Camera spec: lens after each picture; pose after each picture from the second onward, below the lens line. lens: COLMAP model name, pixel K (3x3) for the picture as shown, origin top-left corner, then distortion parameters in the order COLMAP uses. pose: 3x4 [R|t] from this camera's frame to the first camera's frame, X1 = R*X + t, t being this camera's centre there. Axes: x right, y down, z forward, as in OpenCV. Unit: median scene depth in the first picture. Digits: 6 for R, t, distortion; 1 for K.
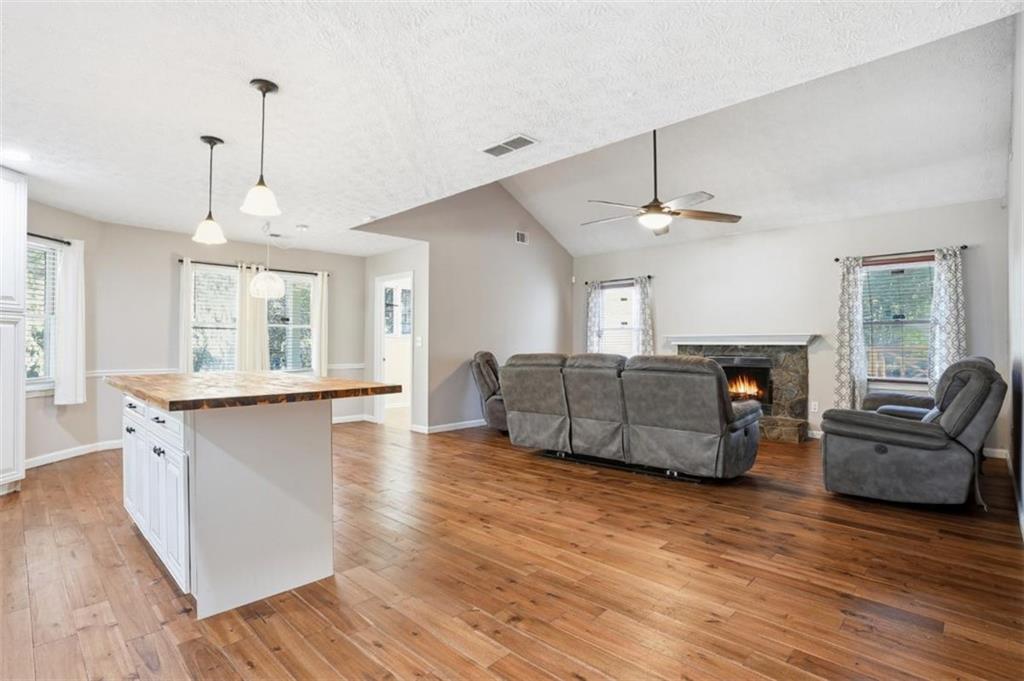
lens RADIAL K [[511.4, 0, 510.0], [0, 511.4, 334.4], [0, 0, 1]] dist [-0.083740, 0.042009]
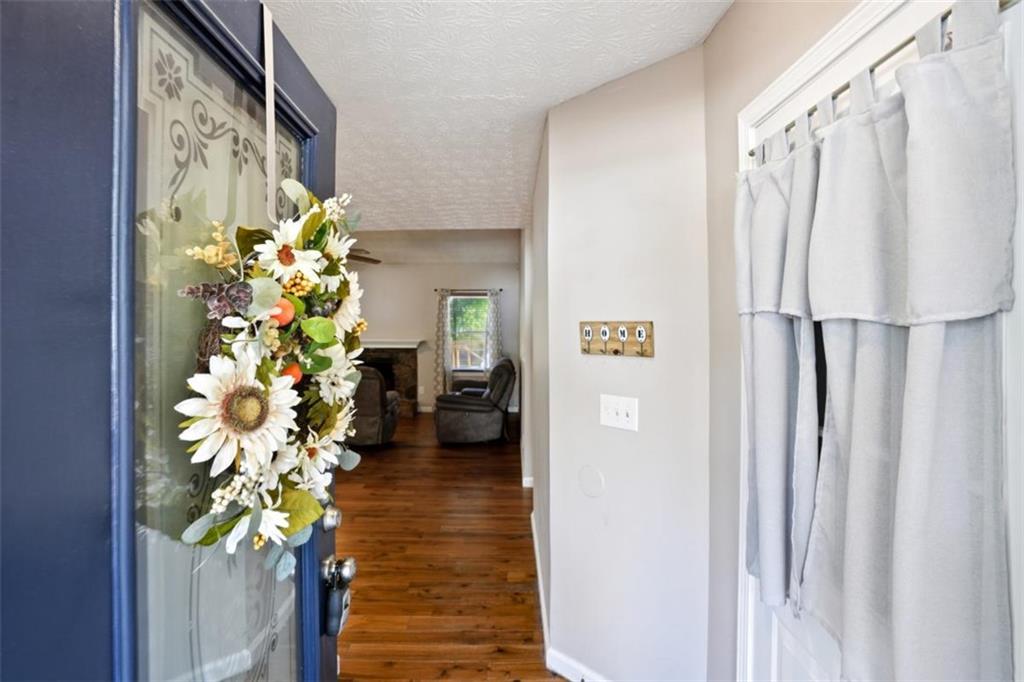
lens RADIAL K [[511.4, 0, 510.0], [0, 511.4, 334.9], [0, 0, 1]] dist [-0.083740, 0.042009]
pose [[0.722880, -0.011621, 0.690876, -0.309265], [-0.013166, 0.999445, 0.030588, -0.088819], [-0.690848, -0.031208, 0.722326, -0.337024]]
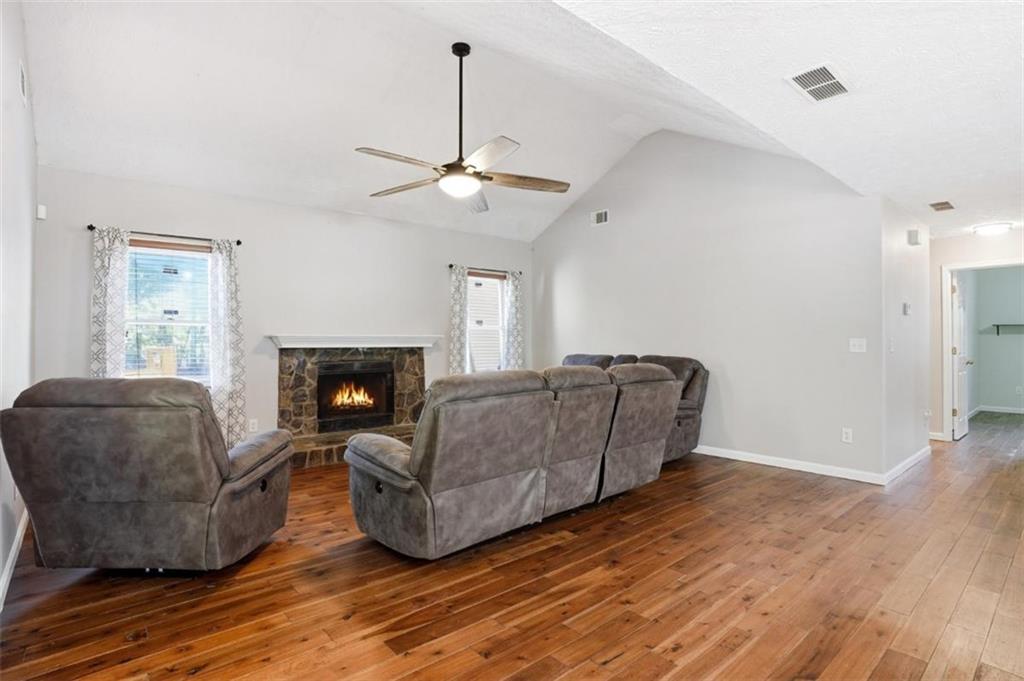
lens RADIAL K [[511.4, 0, 510.0], [0, 511.4, 334.4], [0, 0, 1]] dist [-0.083740, 0.042009]
pose [[0.097485, 0.006556, 0.995215, -0.550750], [-0.020986, 0.999769, -0.004530, -0.002867], [-0.995016, -0.020444, 0.097600, 1.016597]]
